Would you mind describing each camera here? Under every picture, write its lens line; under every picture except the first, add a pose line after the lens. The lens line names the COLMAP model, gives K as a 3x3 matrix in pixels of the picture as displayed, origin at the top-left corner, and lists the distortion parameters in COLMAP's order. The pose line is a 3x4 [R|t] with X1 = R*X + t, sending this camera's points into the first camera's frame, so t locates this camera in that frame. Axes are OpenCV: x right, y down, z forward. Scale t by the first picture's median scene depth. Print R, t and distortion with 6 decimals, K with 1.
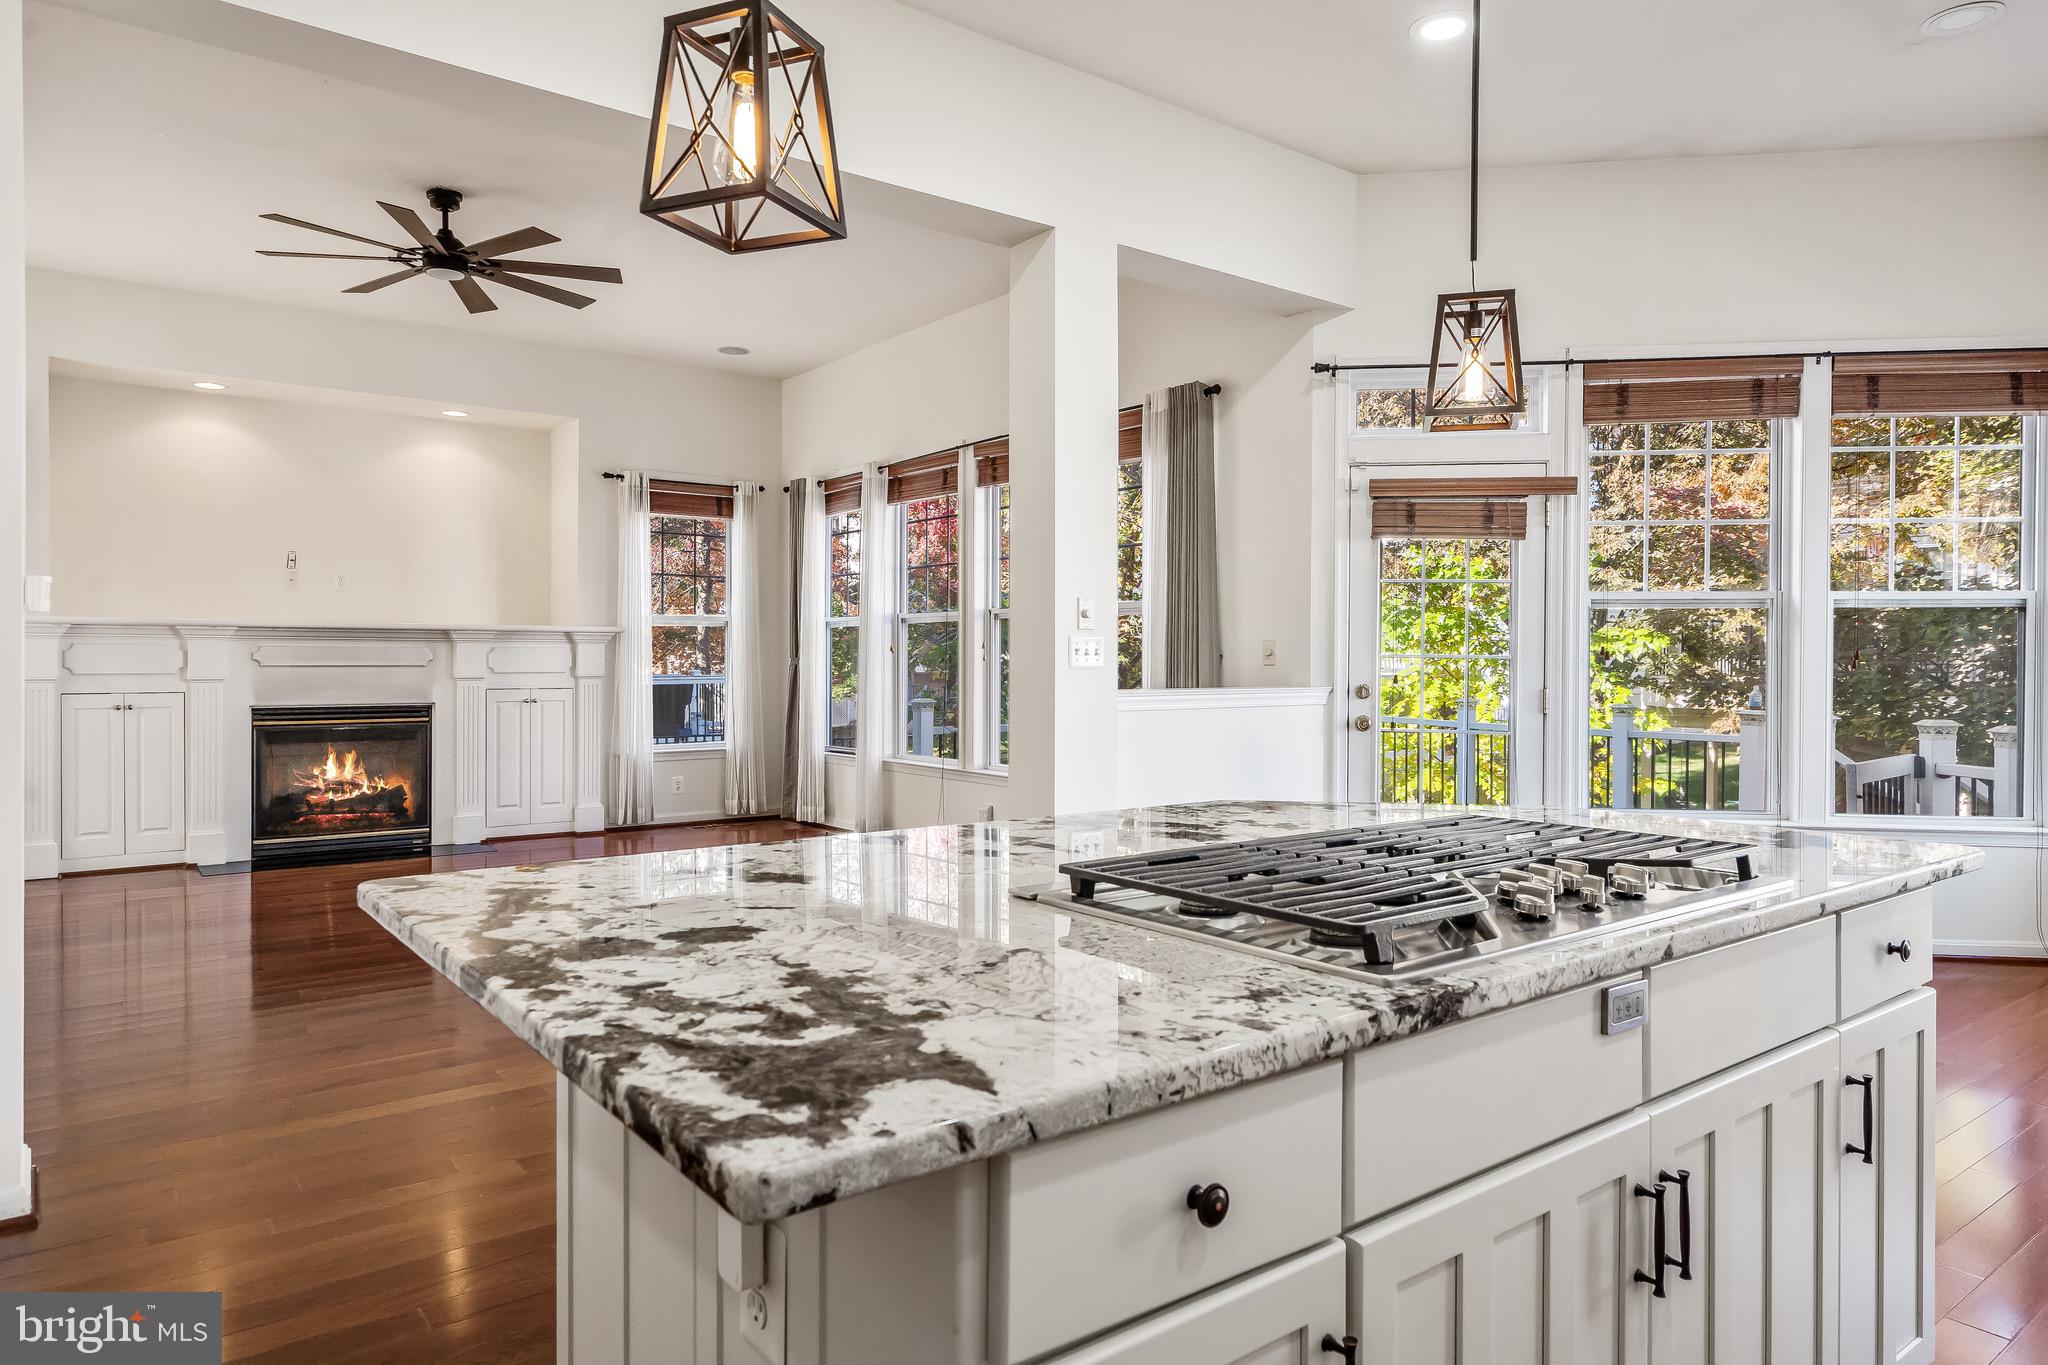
lens RADIAL K [[1255.0, 0, 1028.5], [0, 1255.0, 678.1], [0, 0, 1]] dist [0.004802, 0.000690]
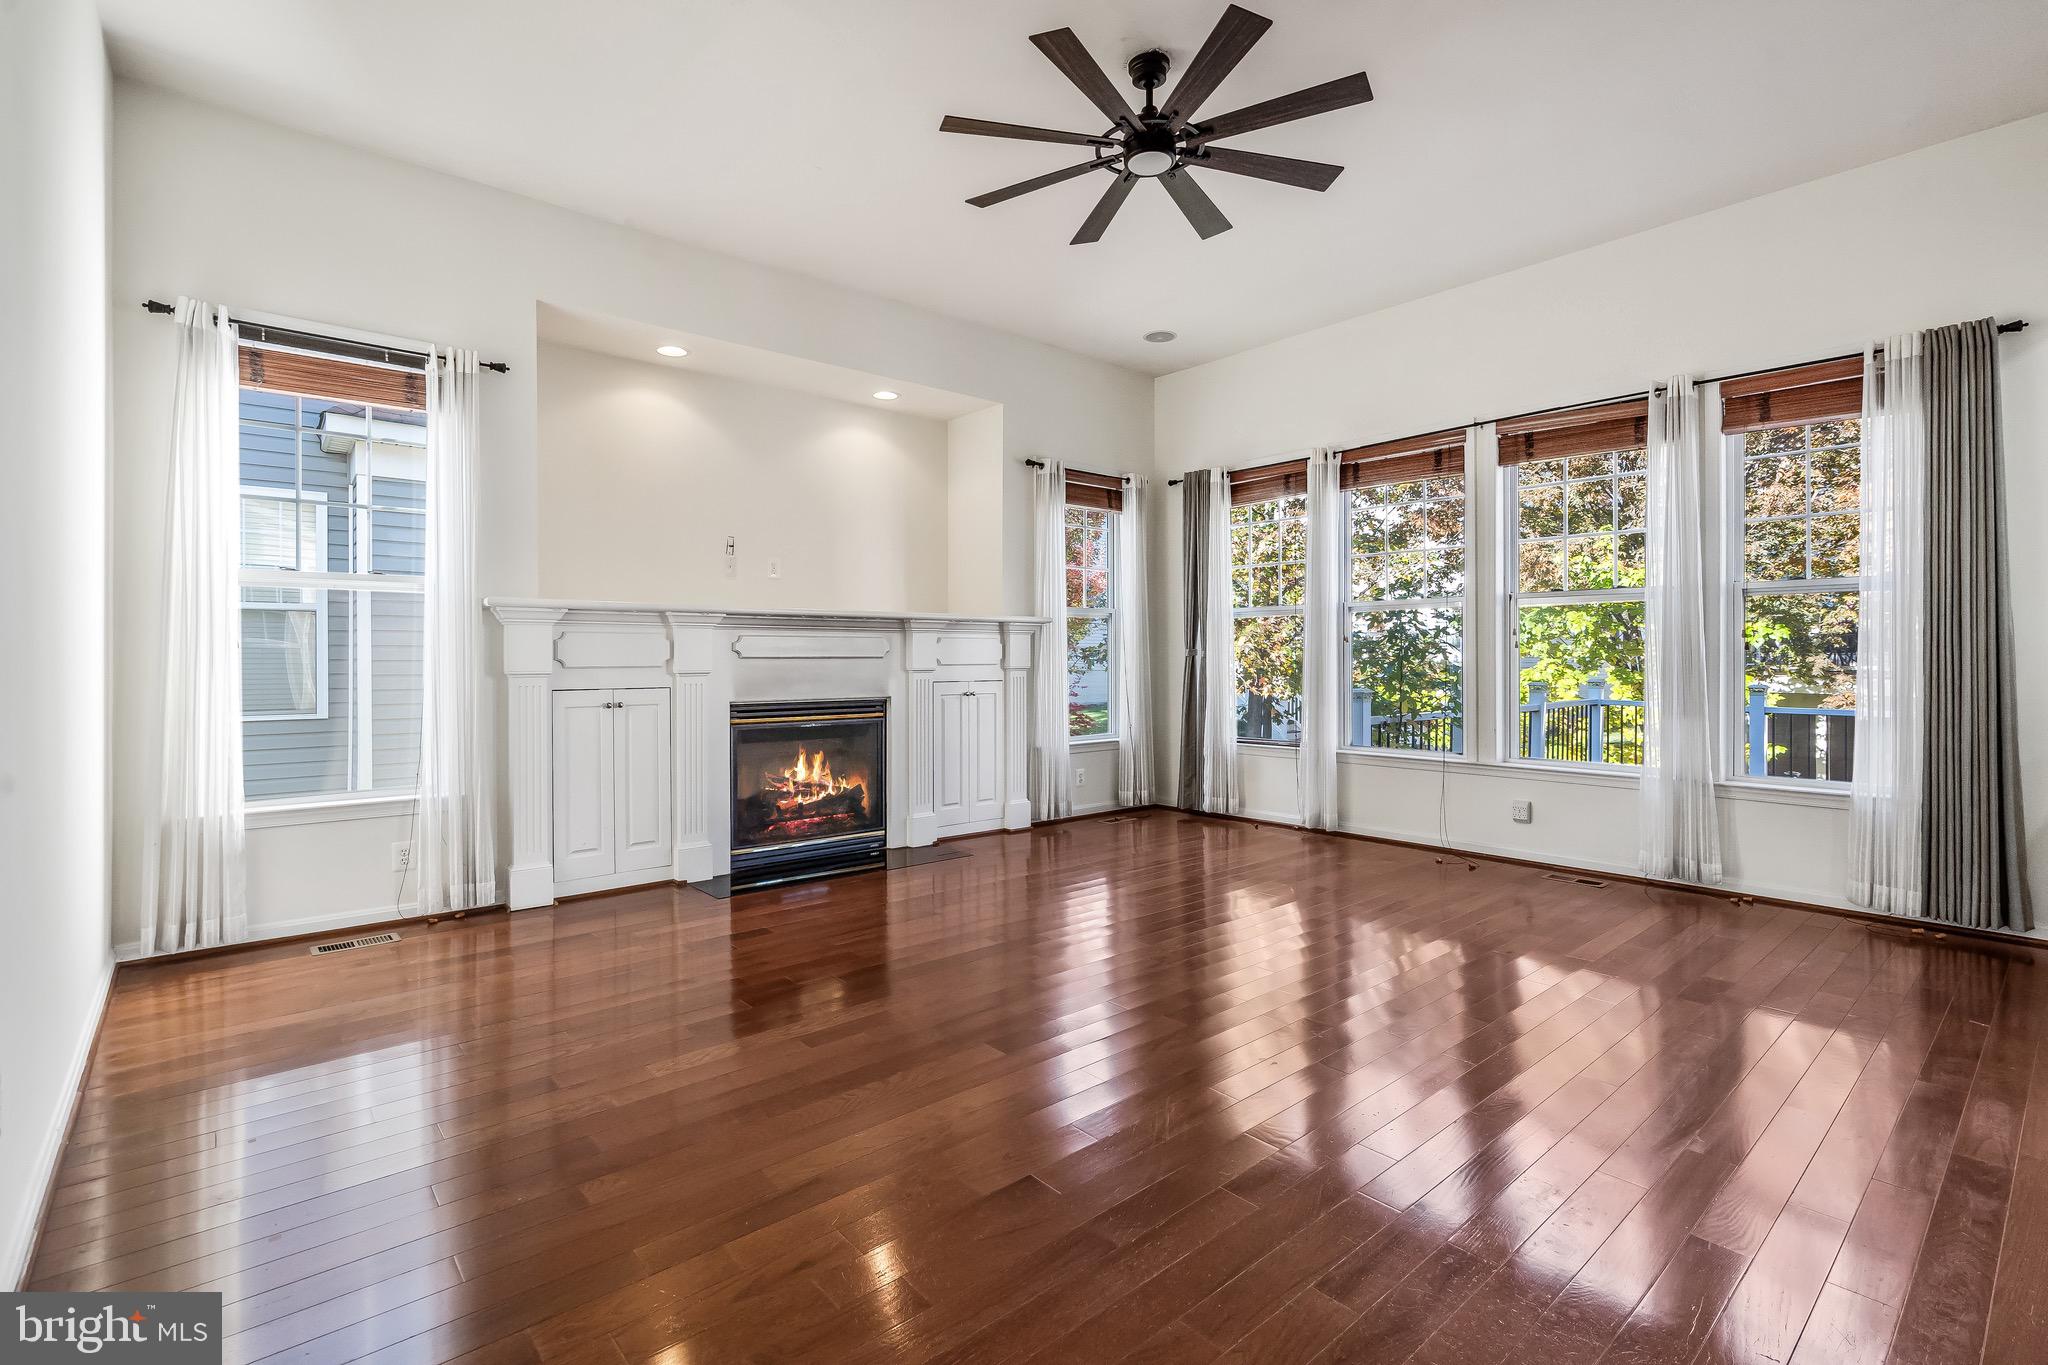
lens RADIAL K [[936.9, 0, 1021.5], [0, 936.9, 666.5], [0, 0, 1]] dist [-0.002281, 0.001424]
pose [[0.998173, -0.005389, 0.060182, -0.420235], [0.005749, 0.999967, -0.005794, 0.001661], [-0.060149, 0.006130, 0.998171, 0.296254]]
